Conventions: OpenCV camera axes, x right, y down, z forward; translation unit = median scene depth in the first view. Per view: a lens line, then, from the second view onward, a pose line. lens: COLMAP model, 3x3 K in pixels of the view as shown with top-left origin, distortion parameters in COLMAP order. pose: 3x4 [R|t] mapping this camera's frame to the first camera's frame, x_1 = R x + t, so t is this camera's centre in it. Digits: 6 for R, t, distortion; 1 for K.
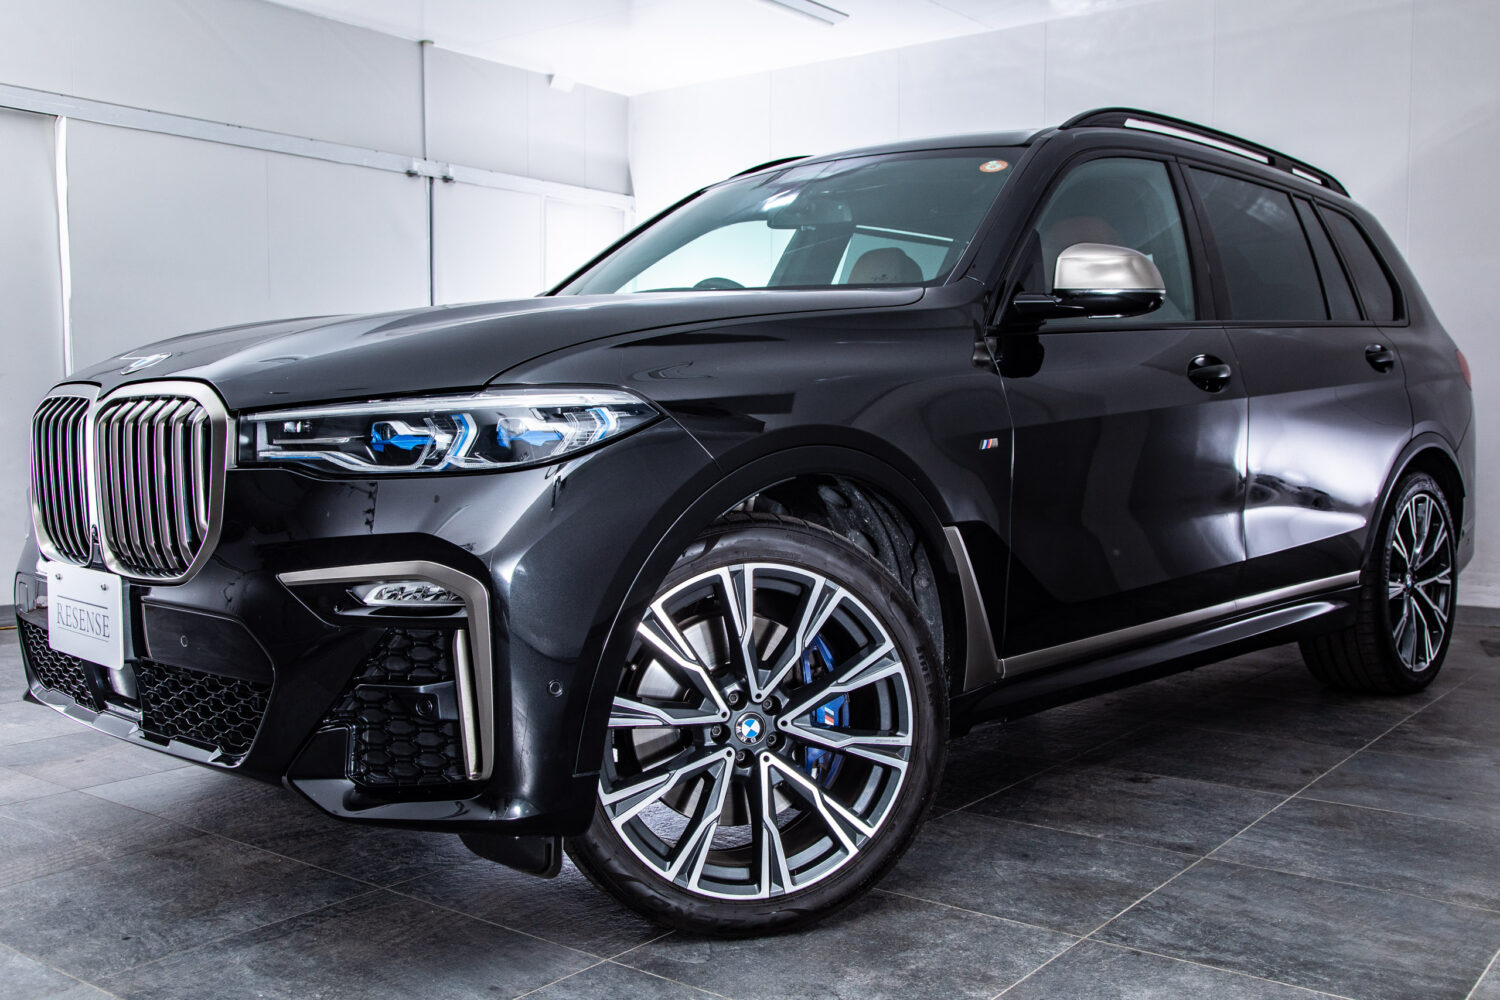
lens RADIAL K [[1362.6, 0, 750.0], [0, 1362.6, 500.0], [0, 0, 1]] dist [-0.004923, 0.001610]
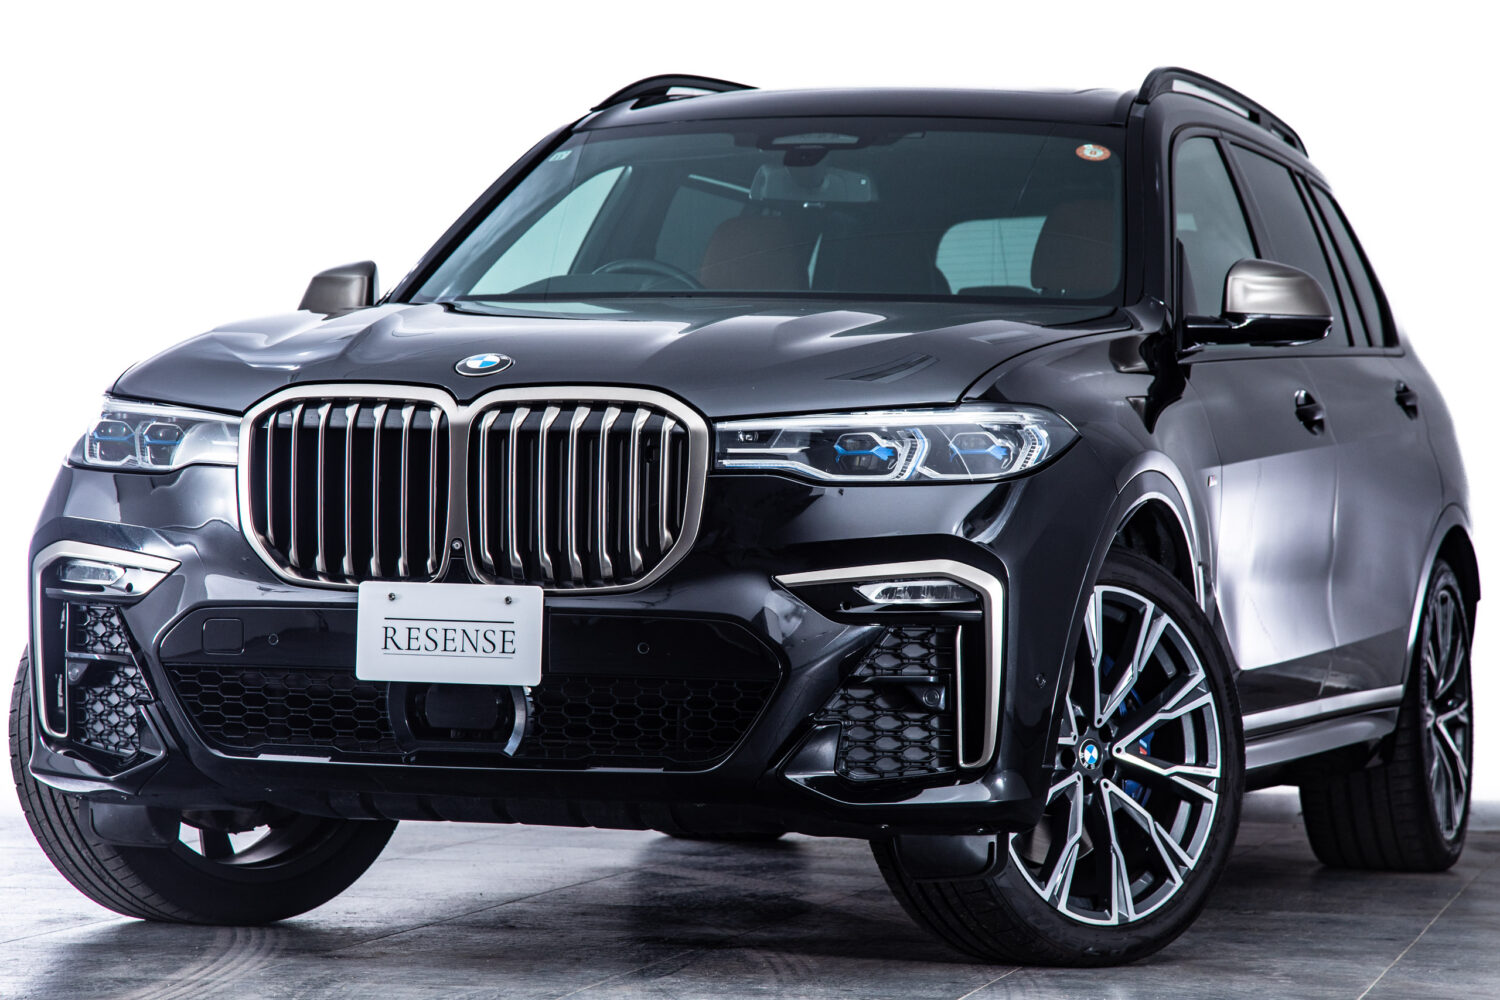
lens RADIAL K [[3800.4, 0, 750.0], [0, 3800.4, 500.0], [0, 0, 1]] dist [0.479673, 0.243235]
pose [[0.914548, 0.020529, 0.403956, -1.352459], [0.007417, 0.997692, -0.067495, 0.168724], [-0.404410, 0.064723, 0.912285, -1.446625]]
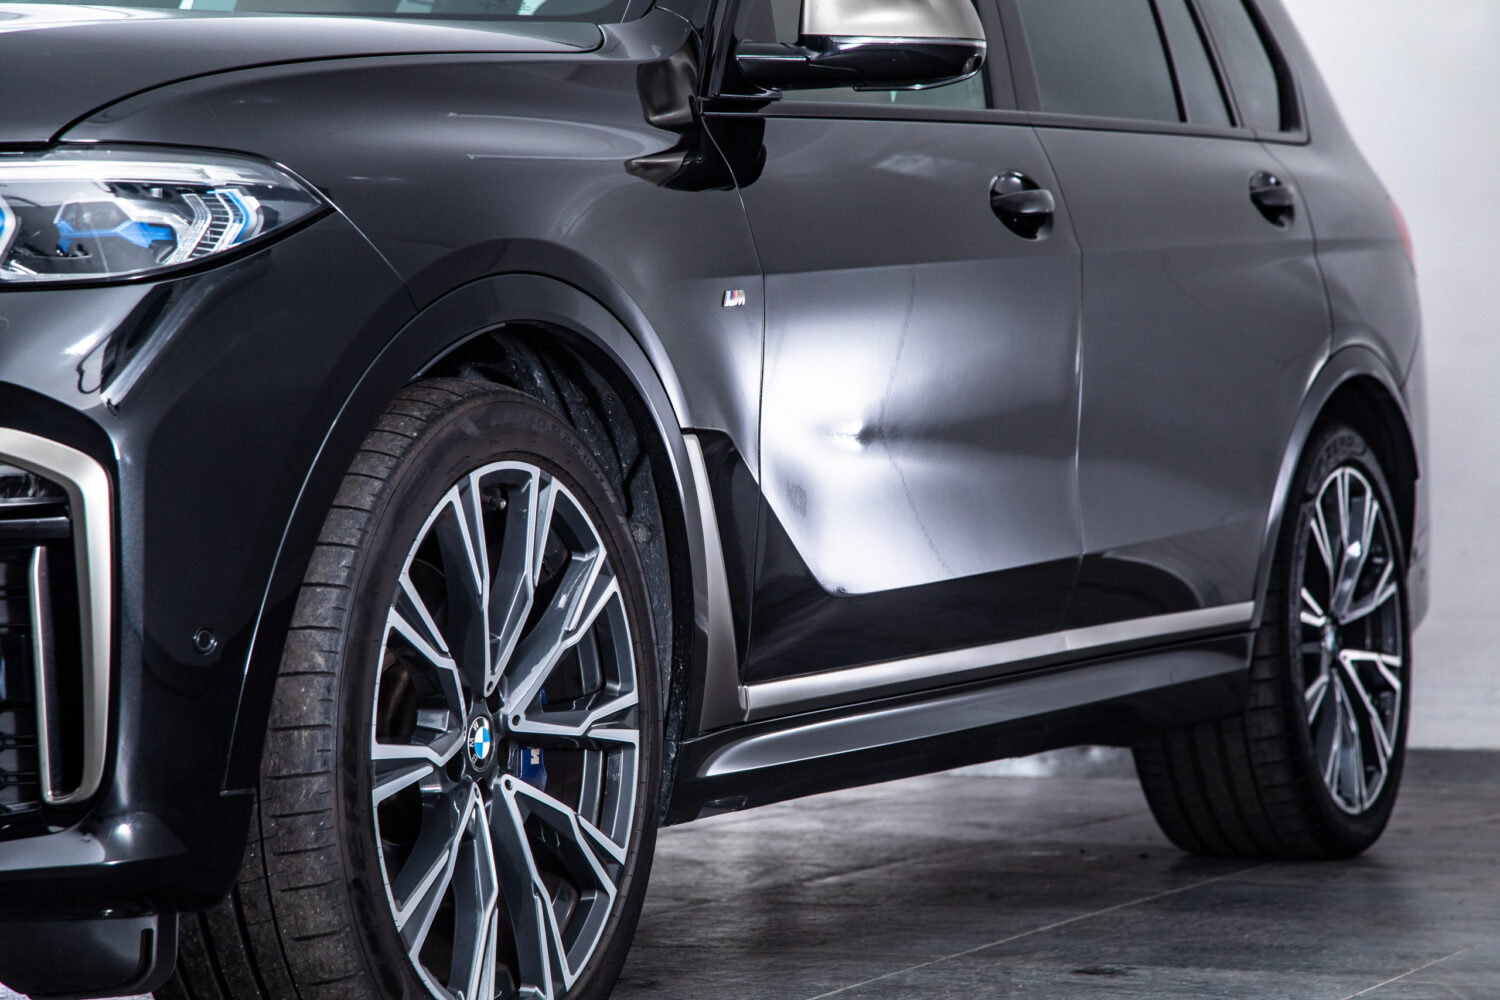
lens RADIAL K [[3800.4, 0, 750.0], [0, 3800.4, 500.0], [0, 0, 1]] dist [0.479673, 0.243235]
pose [[0.942784, -0.007369, 0.333324, -0.410937], [0.022692, 0.998856, -0.042099, 0.129834], [-0.332632, 0.047254, 0.941872, -0.591705]]
